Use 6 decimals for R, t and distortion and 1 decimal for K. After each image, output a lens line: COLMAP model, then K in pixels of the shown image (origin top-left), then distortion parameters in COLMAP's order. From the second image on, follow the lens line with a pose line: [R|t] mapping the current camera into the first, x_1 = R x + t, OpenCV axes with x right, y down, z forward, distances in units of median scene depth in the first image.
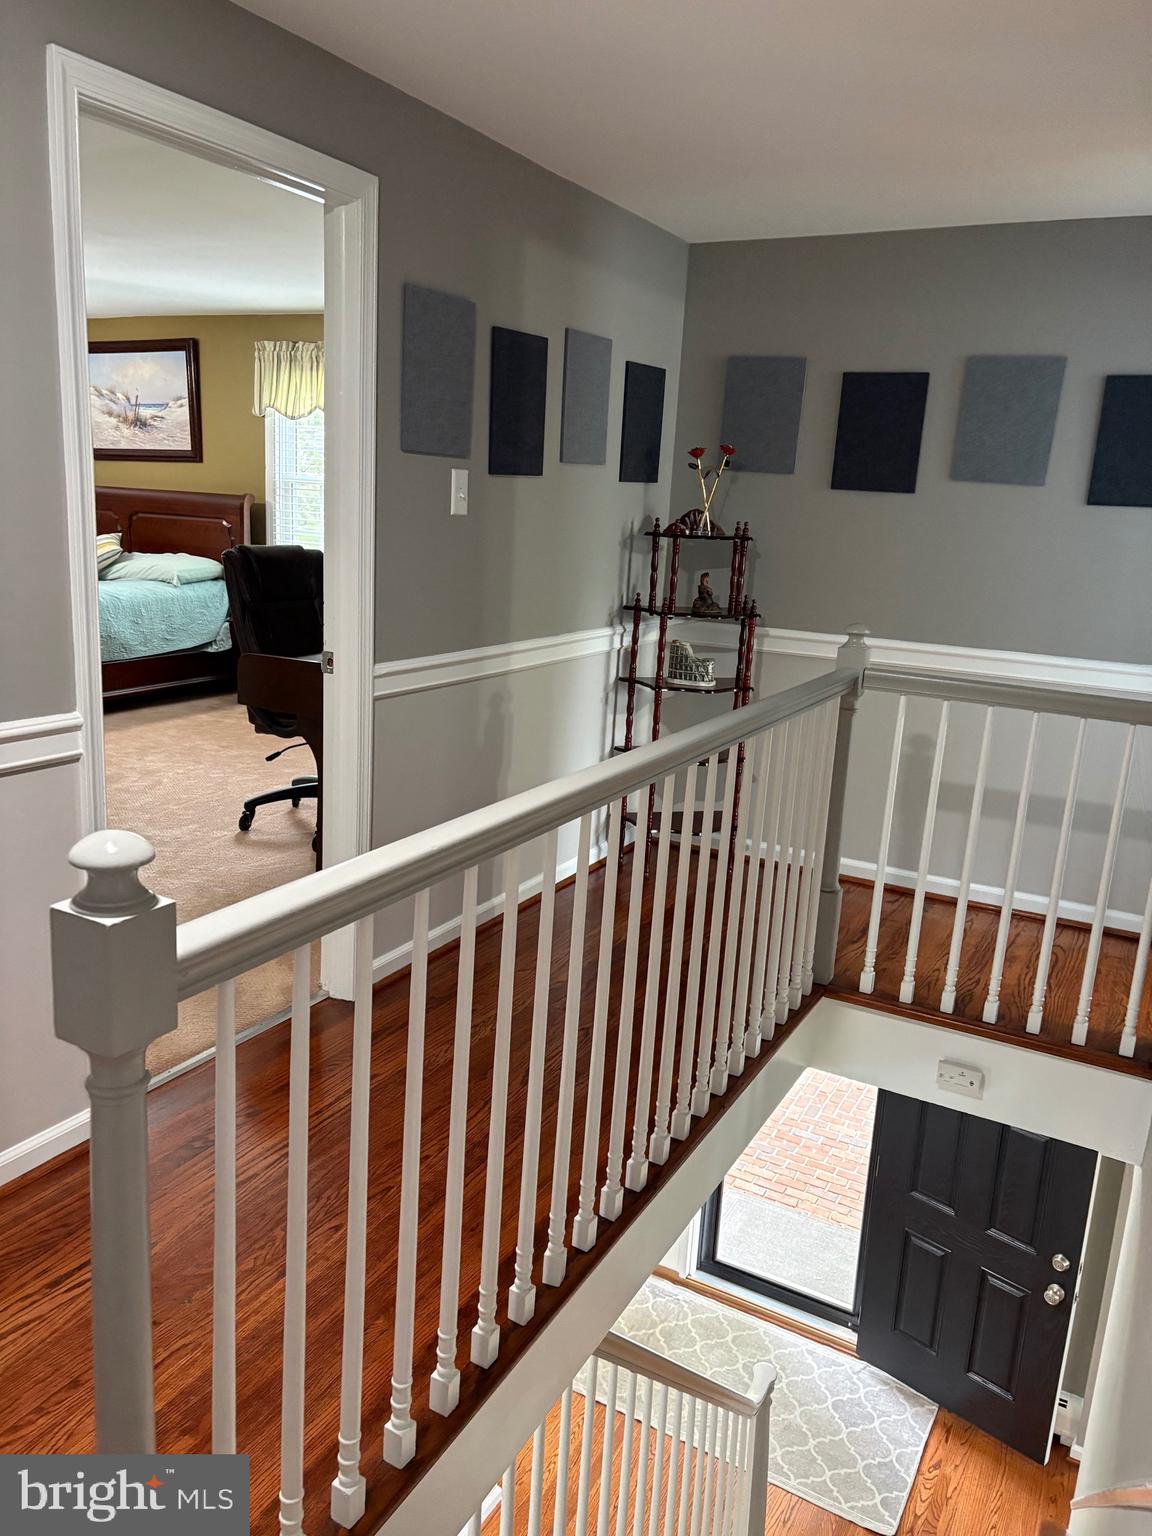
lens RADIAL K [[1164.7, 0, 567.4], [0, 1164.7, 762.9], [0, 0, 1]] dist [0.054978, -0.056015]
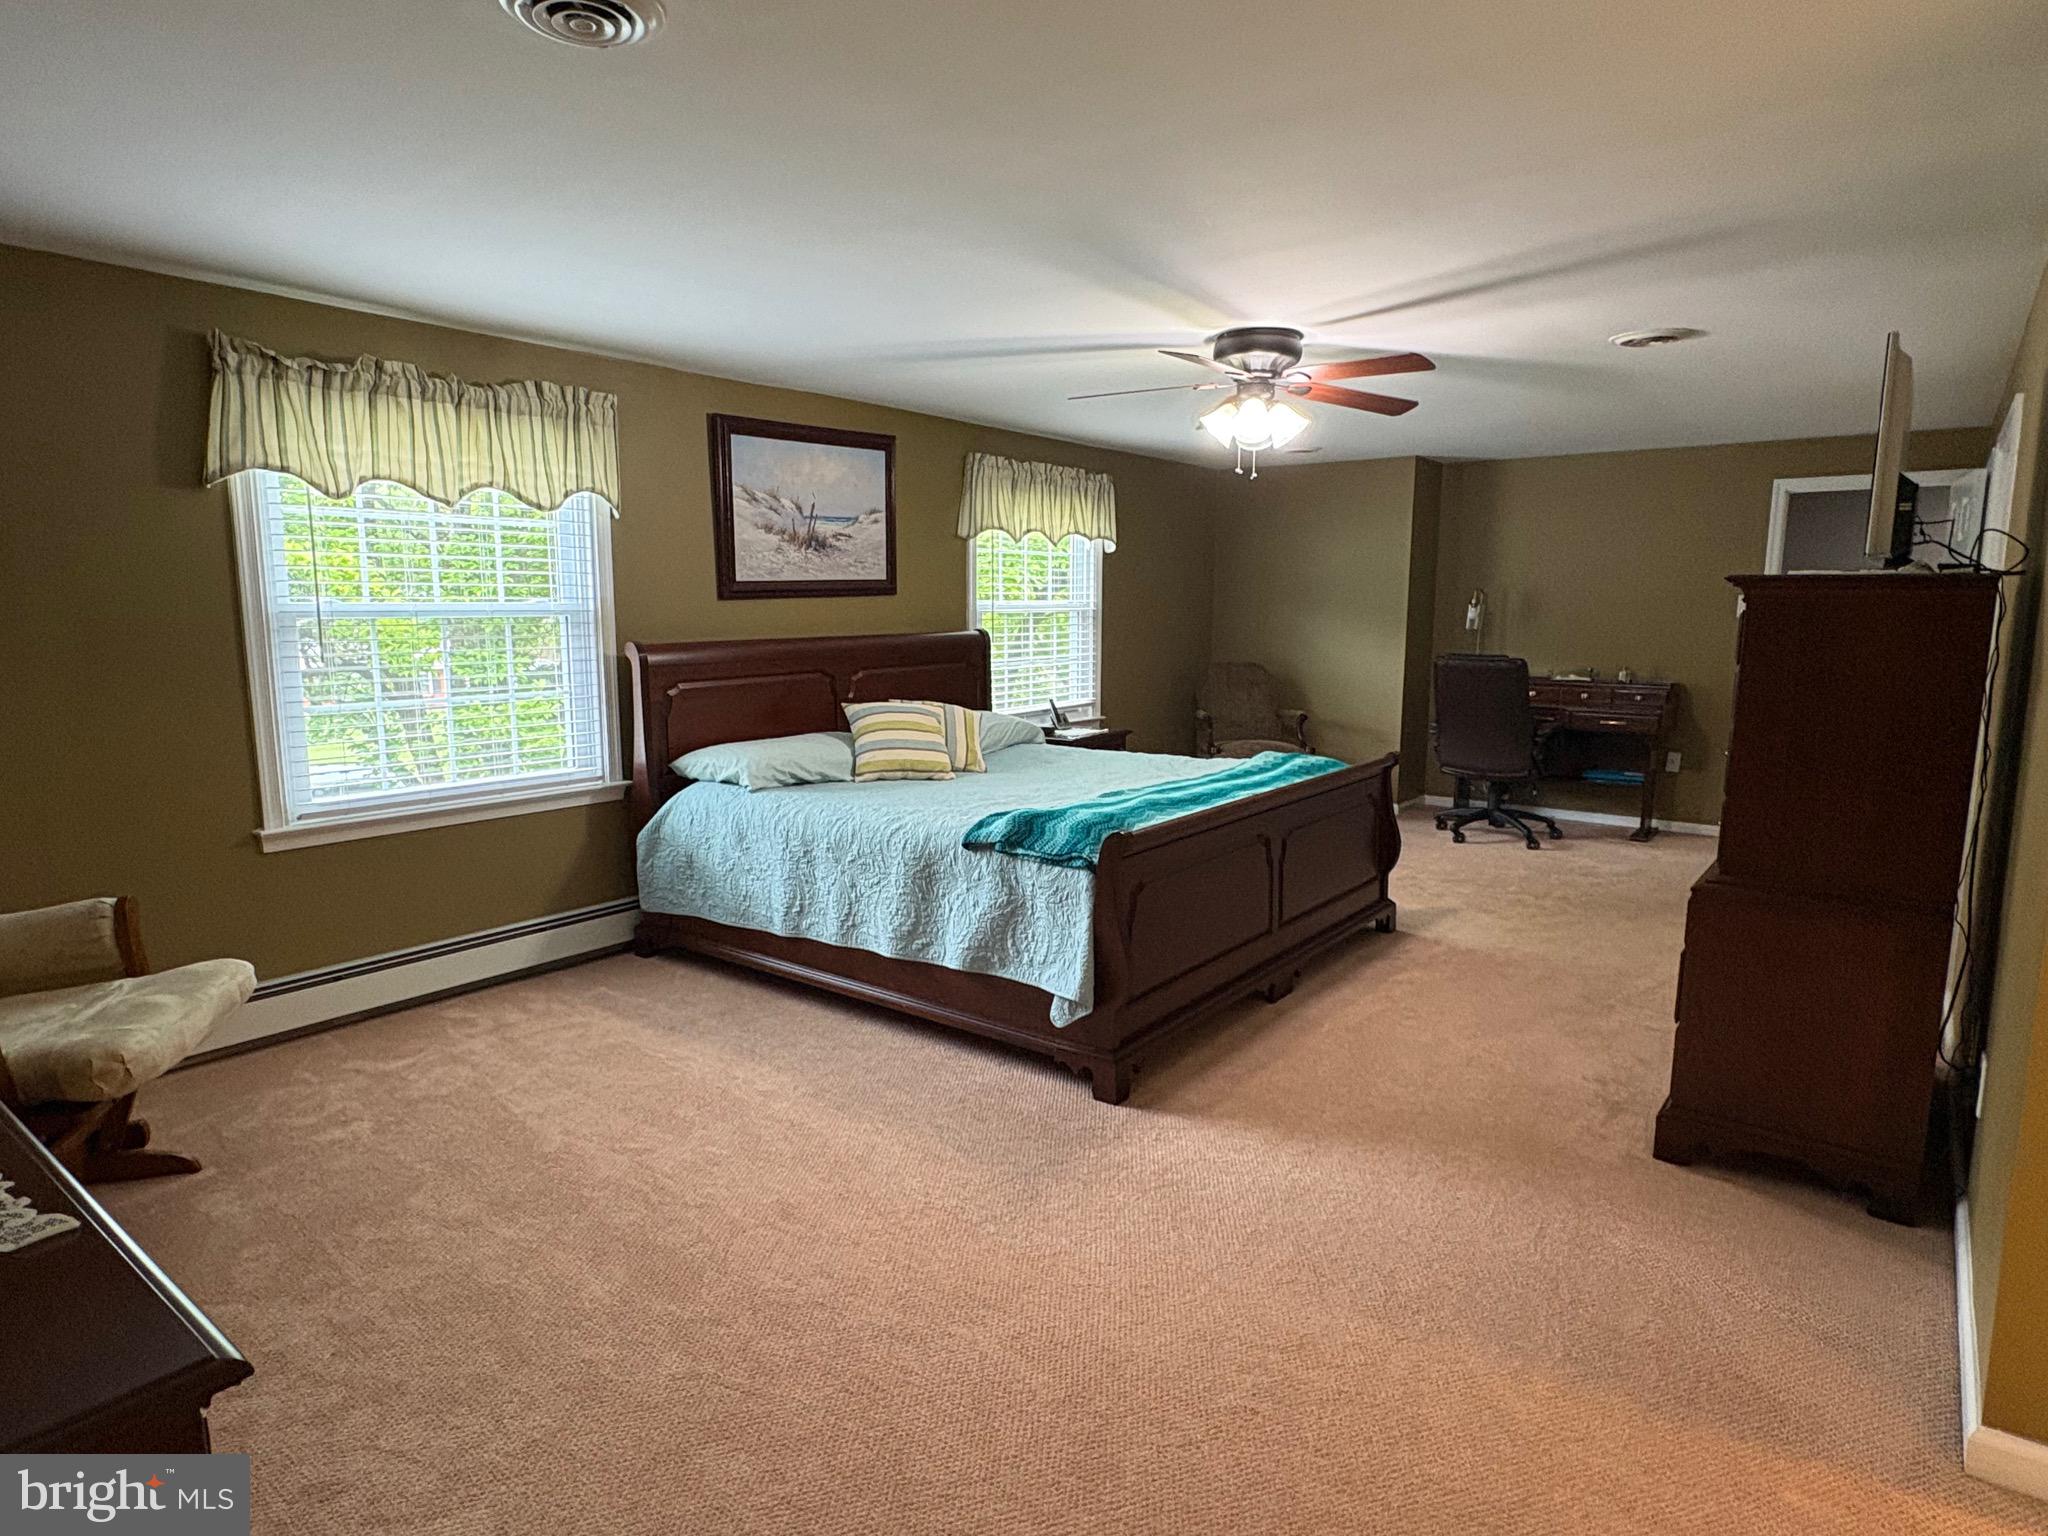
lens RADIAL K [[1109.4, 0, 1018.0], [0, 1109.4, 768.0], [0, 0, 1]] dist [-0.002423, -0.000181]
pose [[0.179145, -0.183702, 0.966520, -1.026297], [0.258673, 0.956642, 0.133880, -0.228430], [-0.949208, 0.226029, 0.218897, 0.806362]]
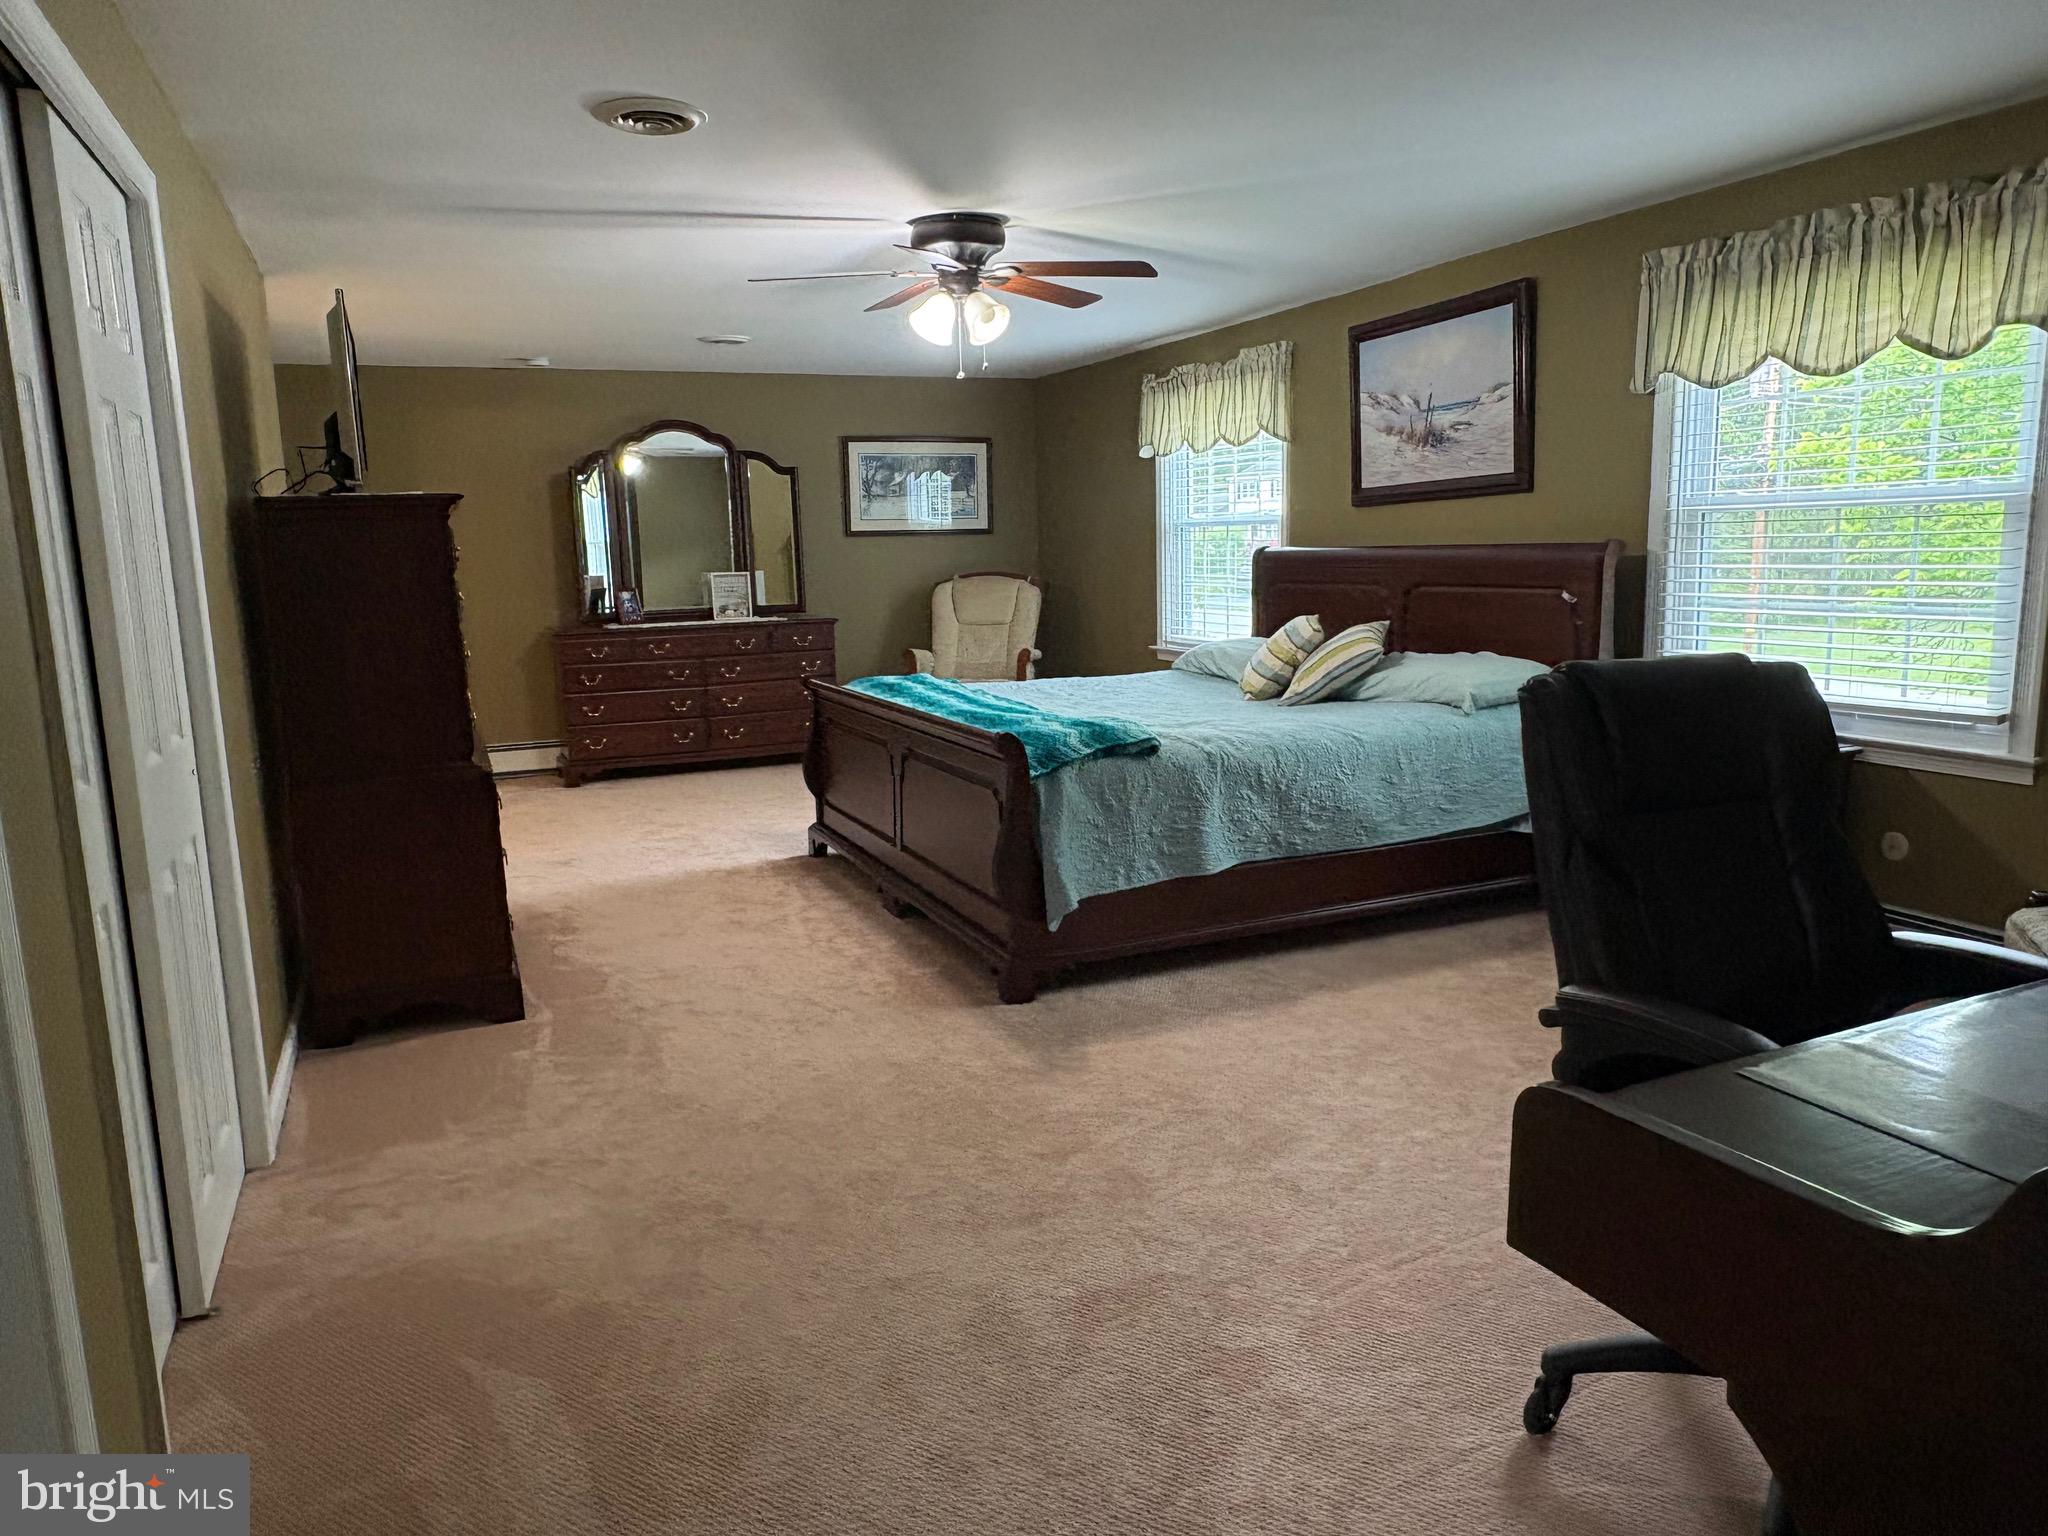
lens RADIAL K [[1392.0, 0, 1018.2], [0, 1392.0, 763.3], [0, 0, 1]] dist [-0.004951, 0.003302]
pose [[0.783856, 0.025803, -0.620406, -0.087801], [-0.075255, 0.995719, -0.053668, -0.072498], [0.616365, 0.088756, 0.782442, 0.340278]]
